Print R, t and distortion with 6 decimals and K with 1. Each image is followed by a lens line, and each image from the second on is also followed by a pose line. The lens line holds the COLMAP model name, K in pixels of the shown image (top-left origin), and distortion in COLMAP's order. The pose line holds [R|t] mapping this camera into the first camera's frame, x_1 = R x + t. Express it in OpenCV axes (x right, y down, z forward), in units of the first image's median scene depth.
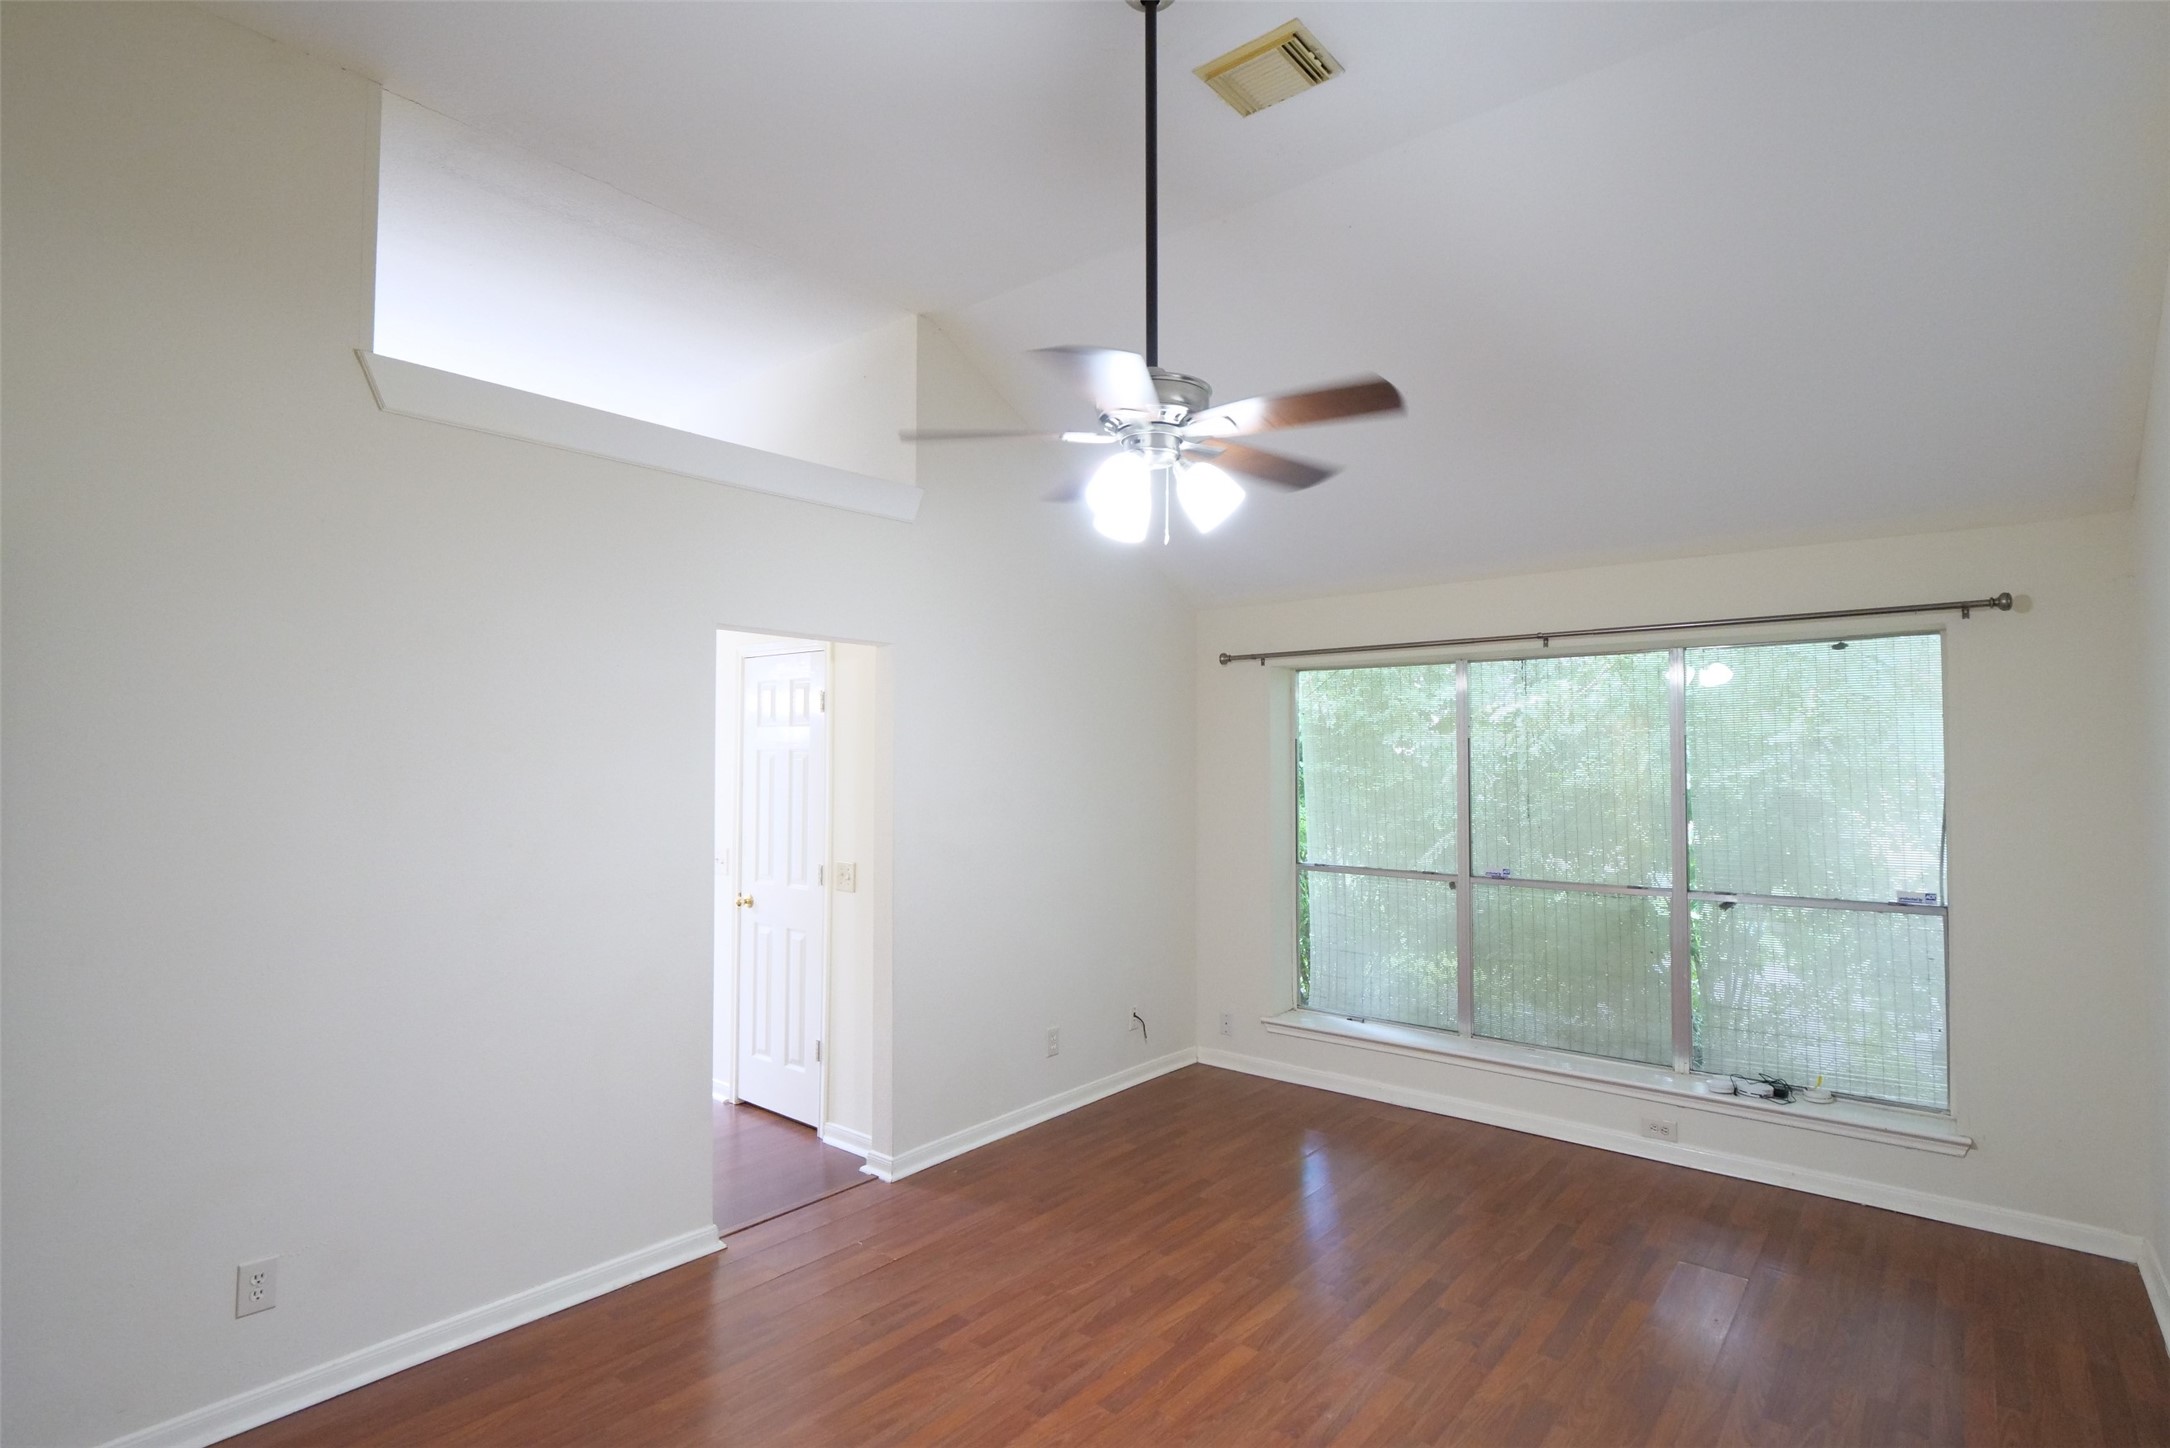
lens RADIAL K [[1058.6, 0, 1089.1], [0, 1058.6, 730.7], [0, 0, 1]] dist [-0.006314, -0.001645]
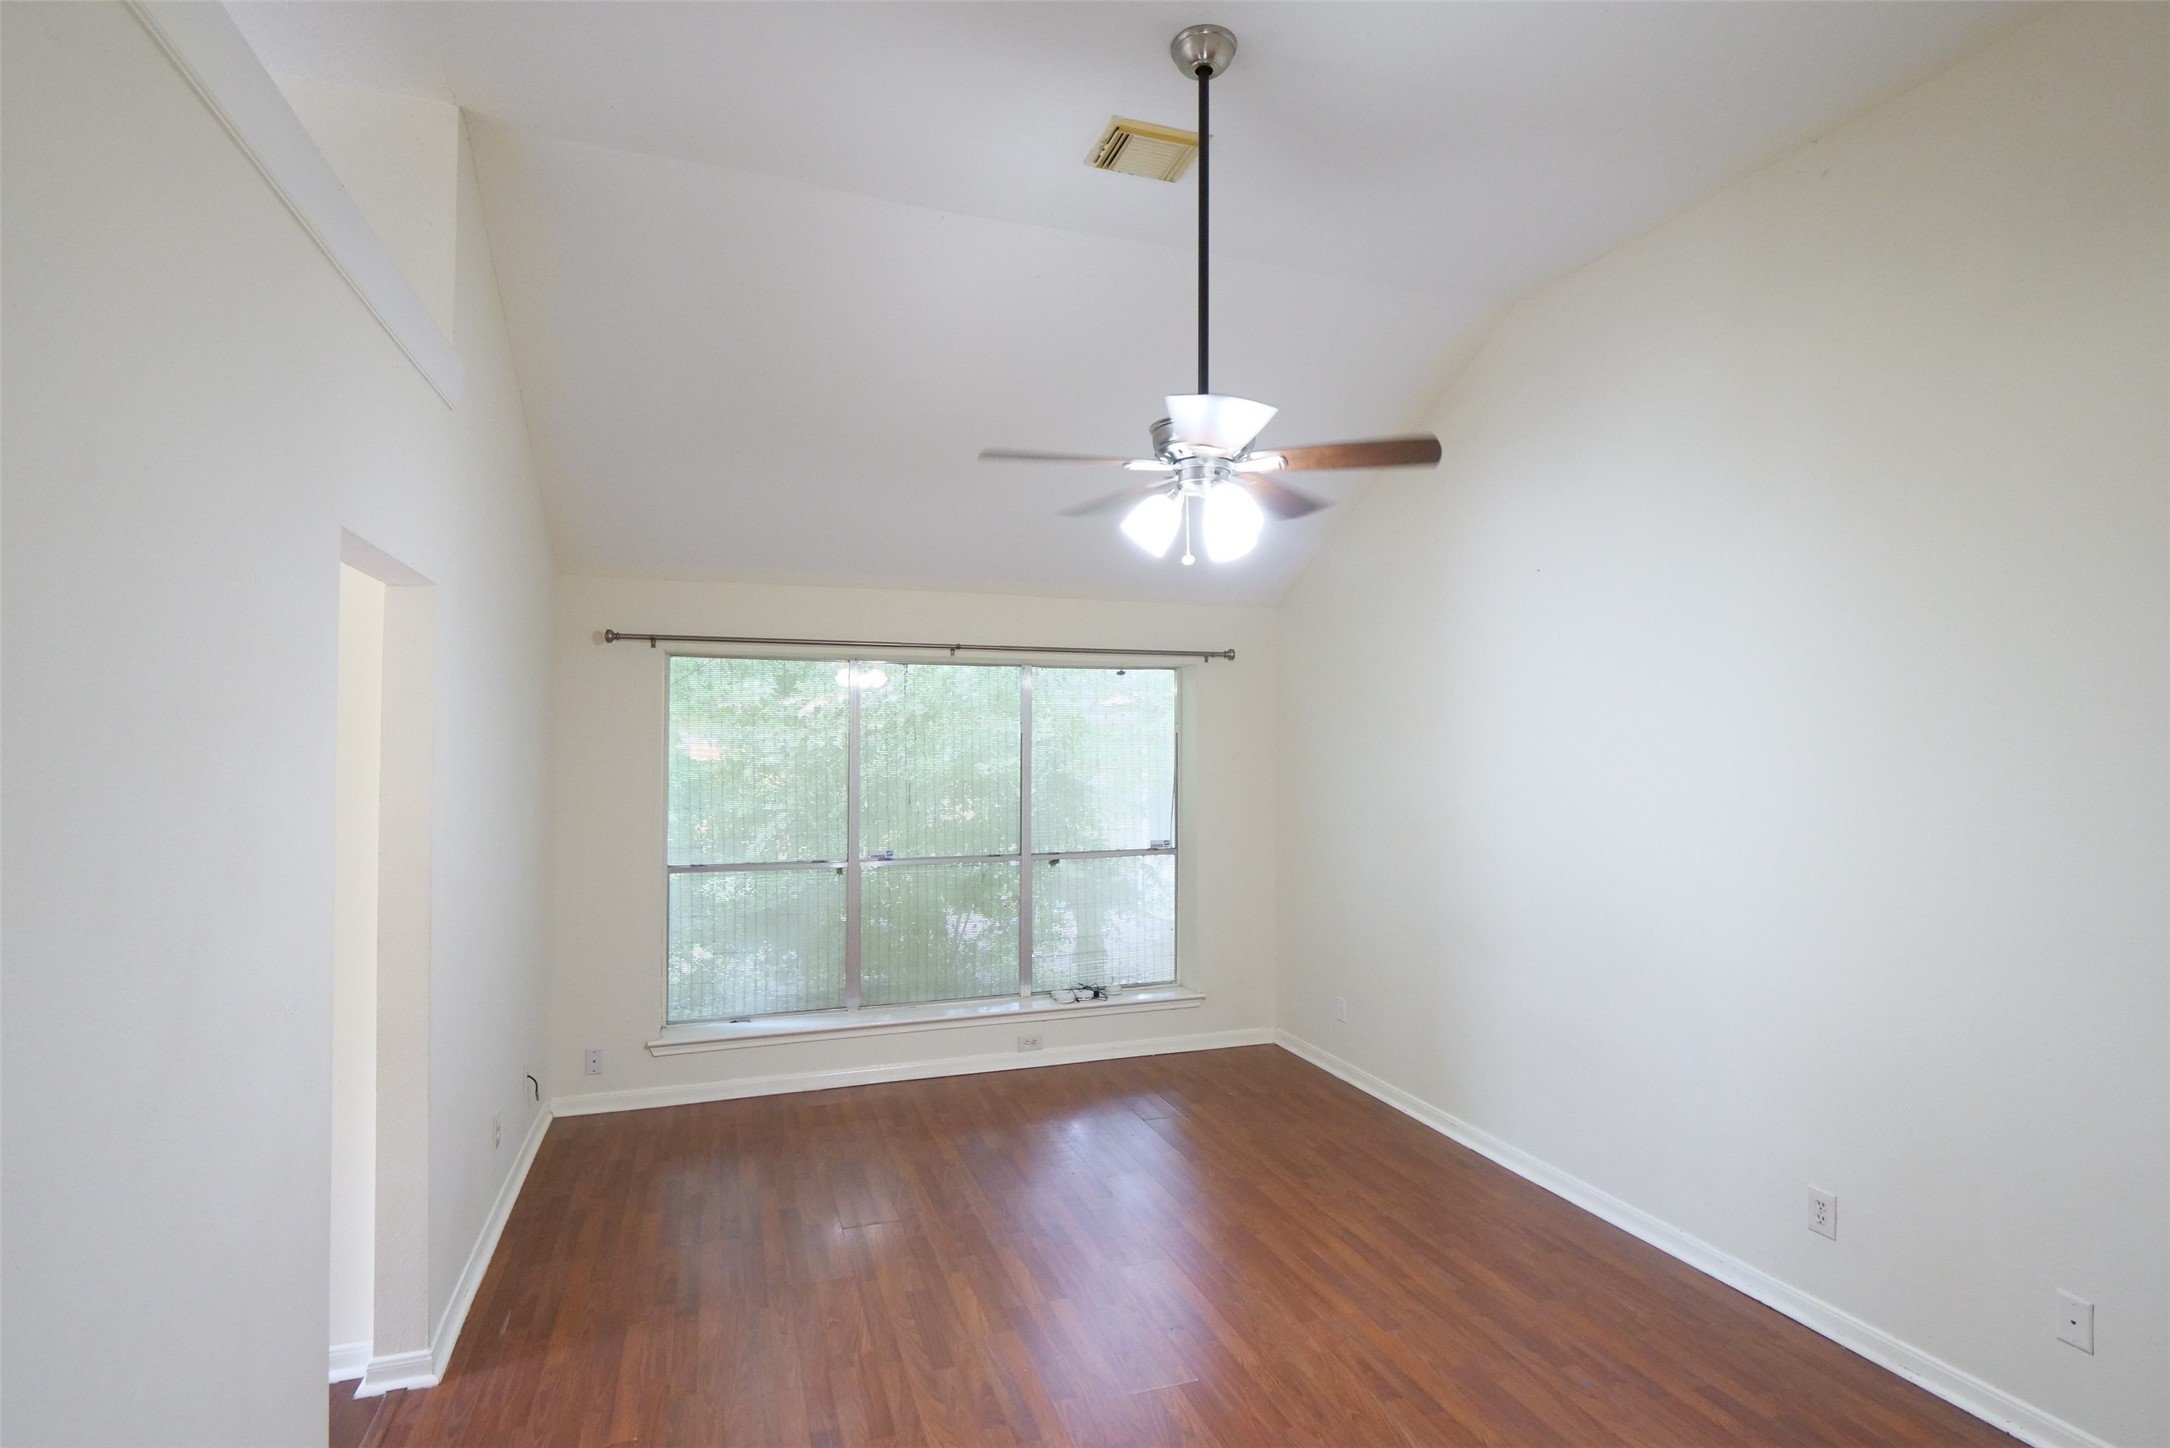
lens RADIAL K [[1058.6, 0, 1082.9], [0, 1058.6, 728.1], [0, 0, 1]] dist [-0.006314, -0.001645]
pose [[0.518513, 0.015398, 0.854931, -0.522256], [-0.023763, 0.999711, -0.003594, 0.001018], [-0.854739, -0.018452, 0.518729, 0.289127]]
